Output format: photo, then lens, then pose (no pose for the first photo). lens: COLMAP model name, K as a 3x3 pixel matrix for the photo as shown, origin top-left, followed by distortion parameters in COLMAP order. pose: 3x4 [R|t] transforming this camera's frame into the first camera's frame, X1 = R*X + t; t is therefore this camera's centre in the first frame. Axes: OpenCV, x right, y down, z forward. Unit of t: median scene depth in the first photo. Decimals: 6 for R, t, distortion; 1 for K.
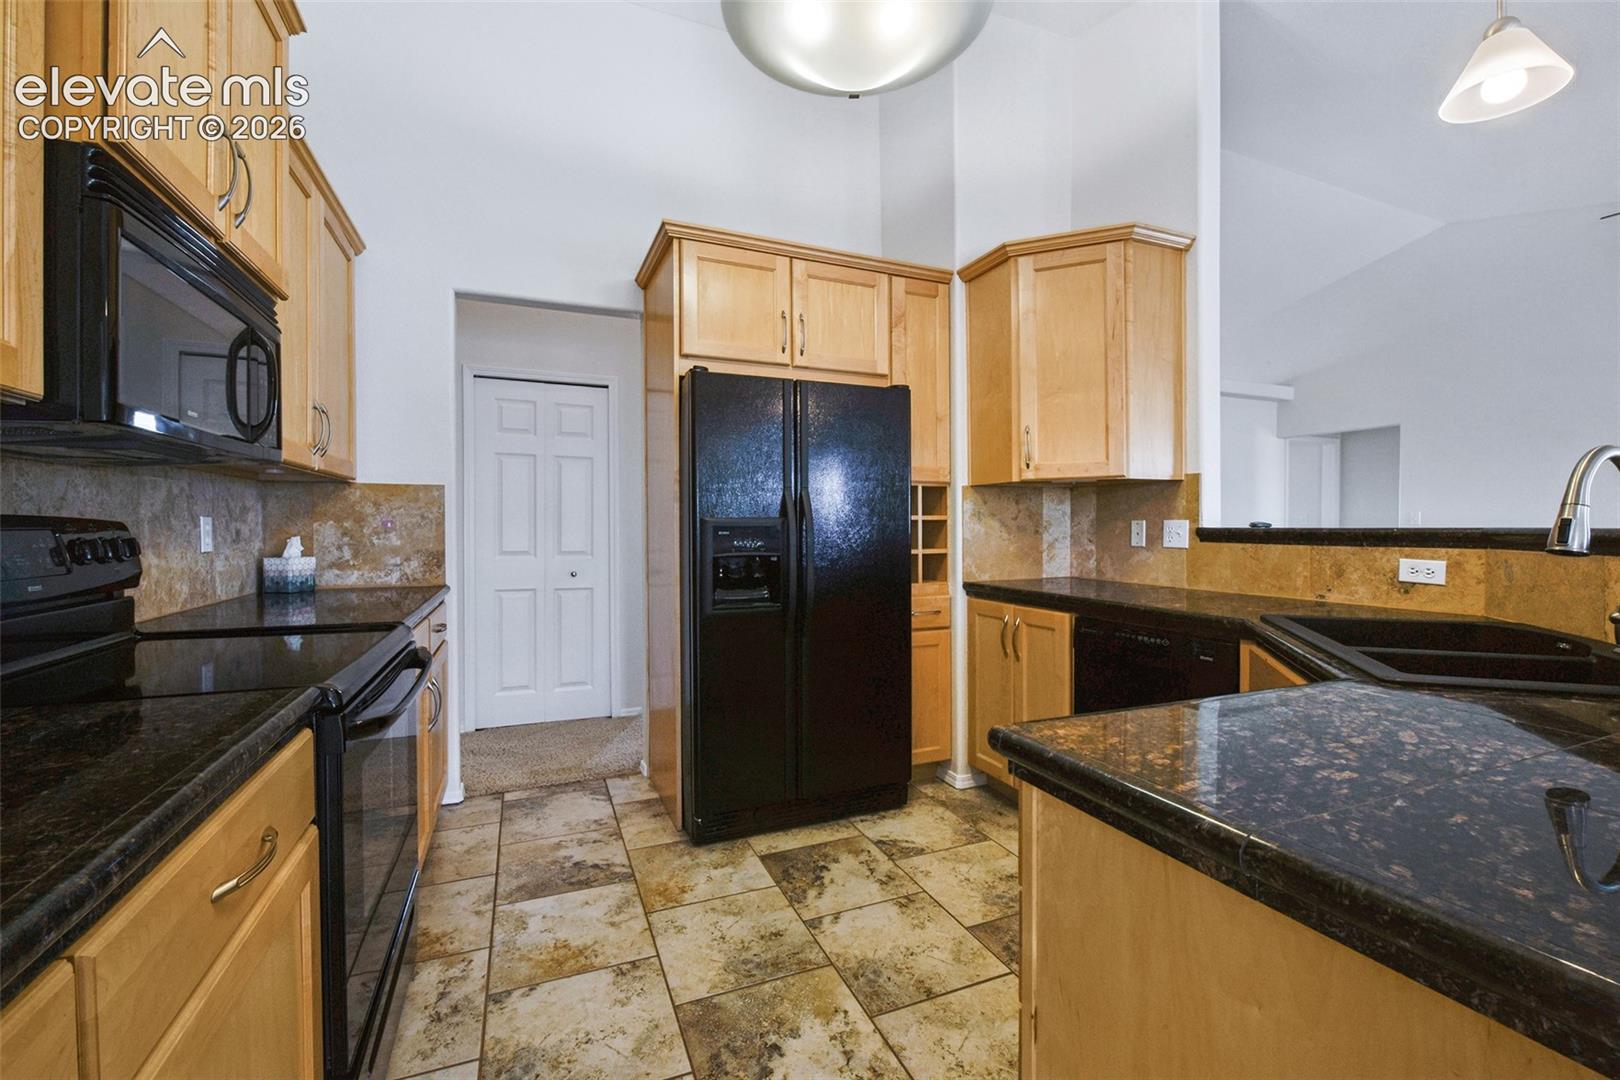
lens RADIAL K [[671.2, 0, 804.0], [0, 671.2, 526.1], [0, 0, 1]] dist [-0.008736, -0.000266]
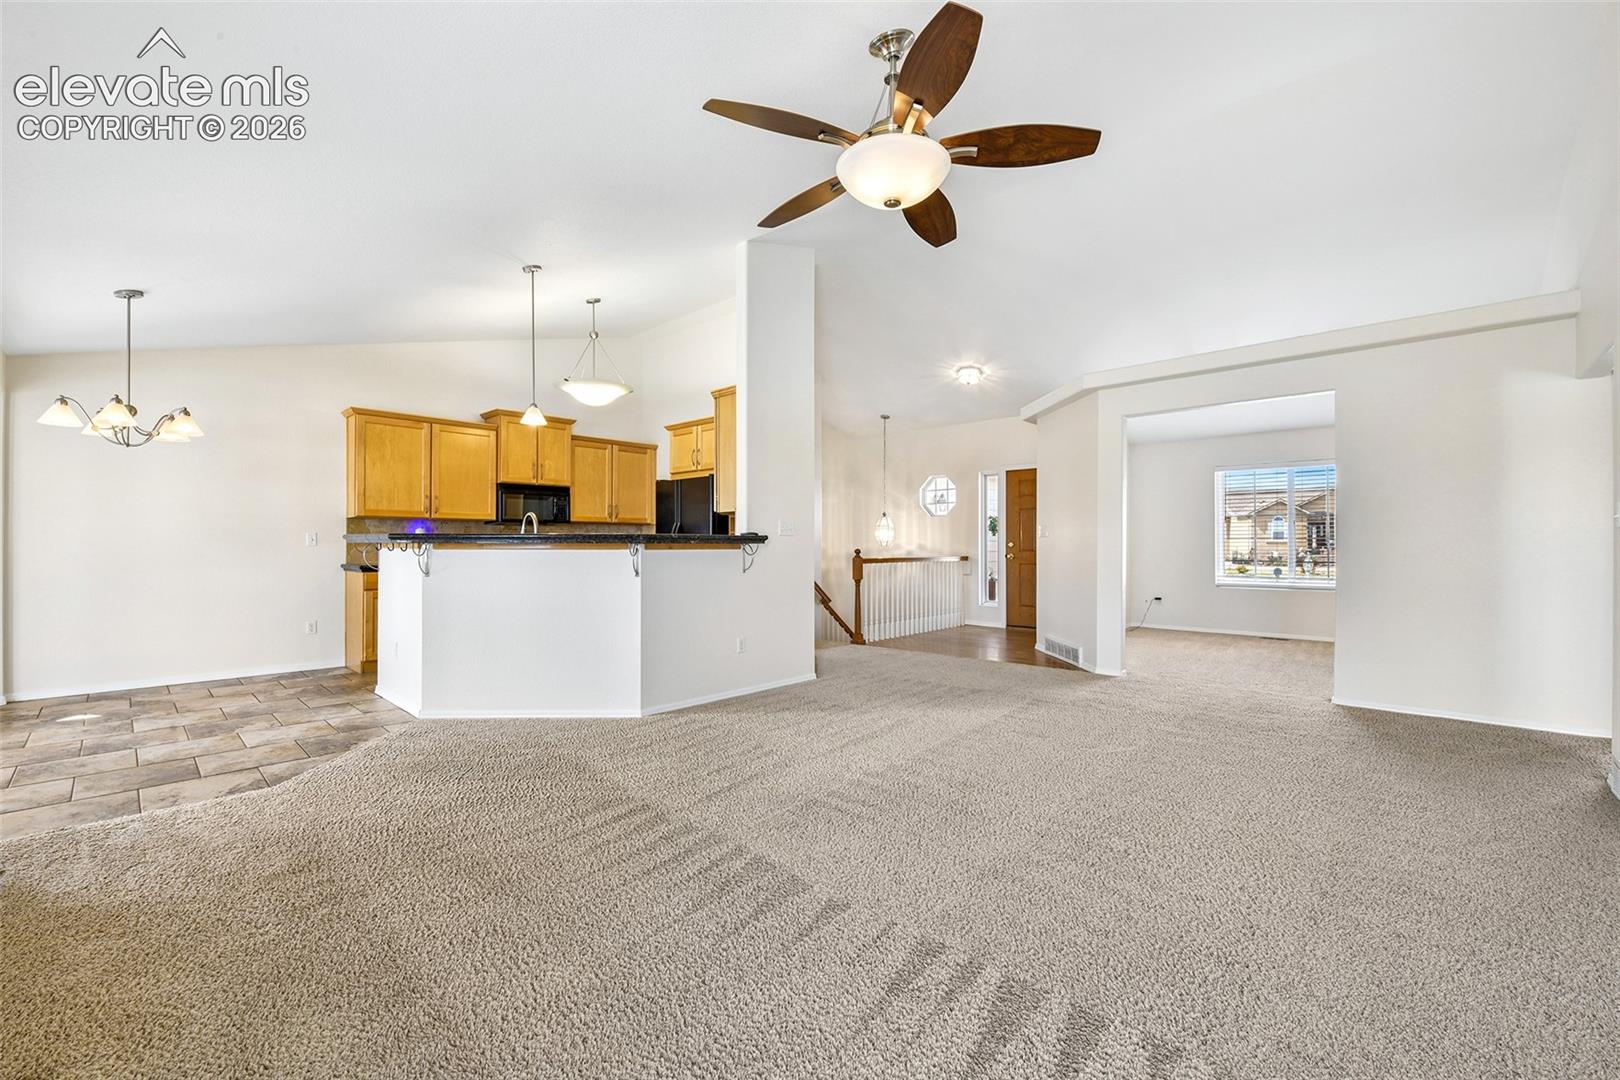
lens RADIAL K [[679.1, 0, 808.7], [0, 679.1, 530.5], [0, 0, 1]] dist [-0.002441, -0.002633]
pose [[0.394254, -0.017300, -0.918839, 2.463003], [-0.000639, 0.999817, -0.019099, 0.023312], [0.919001, 0.008117, 0.394171, 0.427235]]
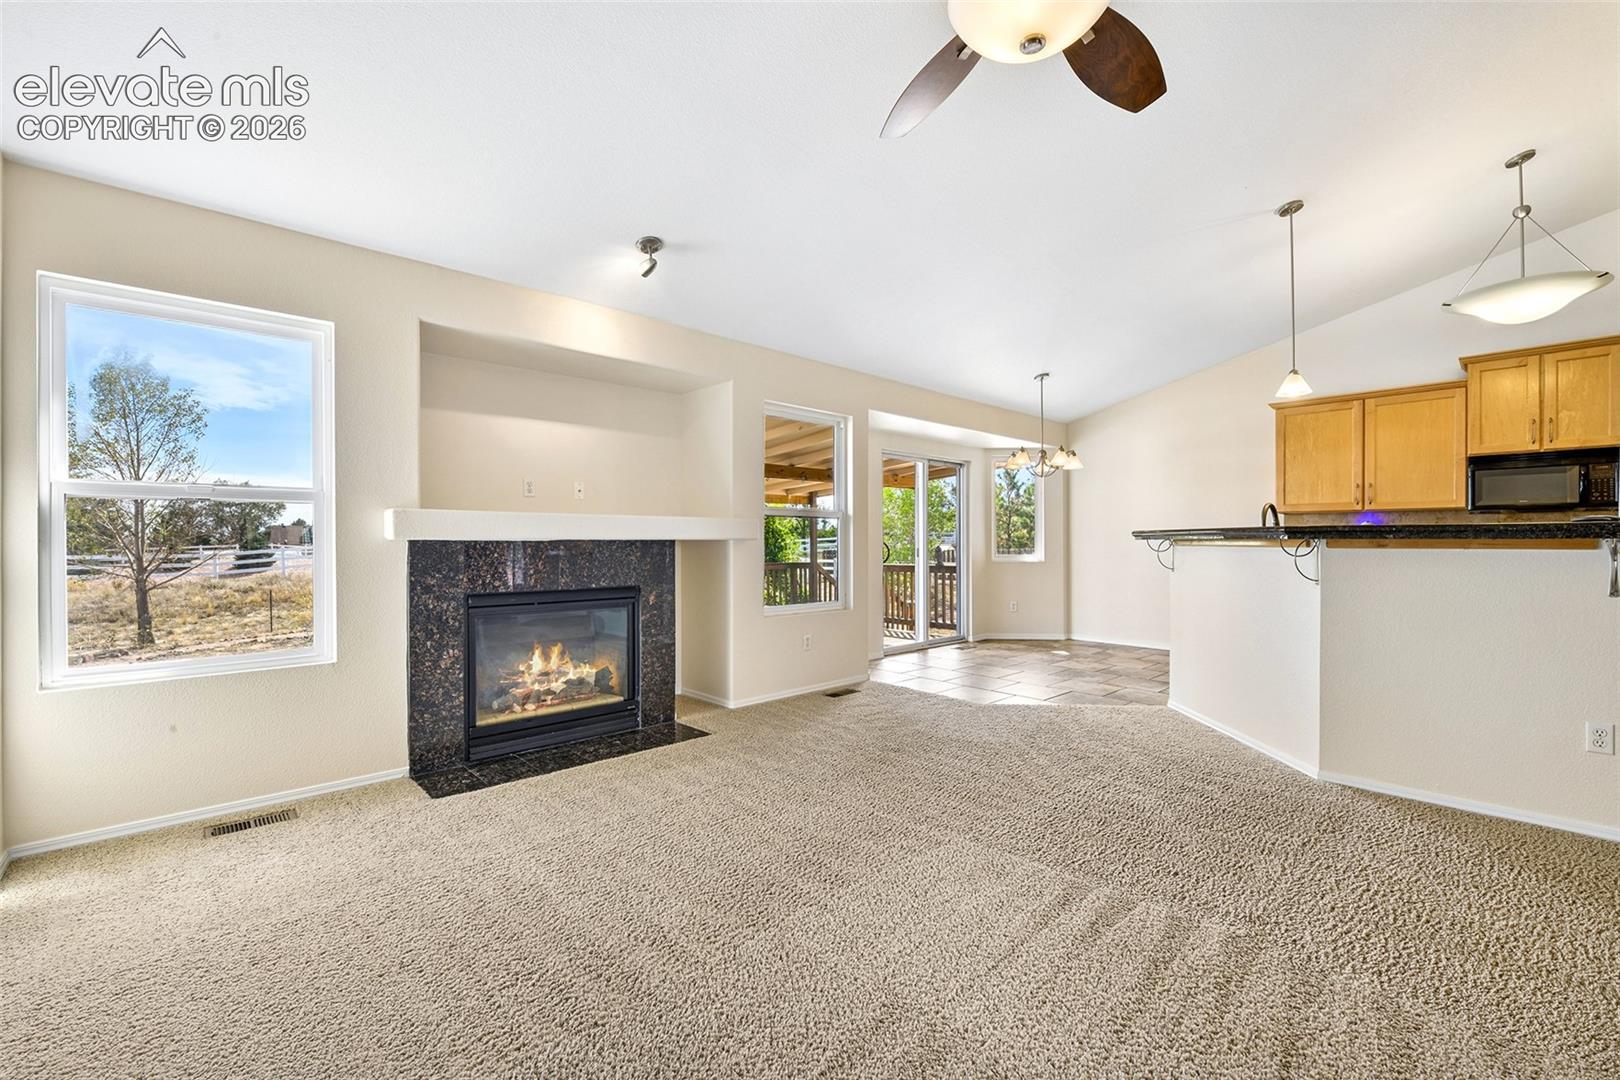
lens RADIAL K [[679.1, 0, 798.8], [0, 679.1, 549.1], [0, 0, 1]] dist [-0.002441, -0.002633]
pose [[-0.939781, 0.007747, -0.341690, 2.048916], [0.004422, 0.999935, 0.010508, 0.024737], [0.341749, 0.008364, -0.939754, 1.509827]]
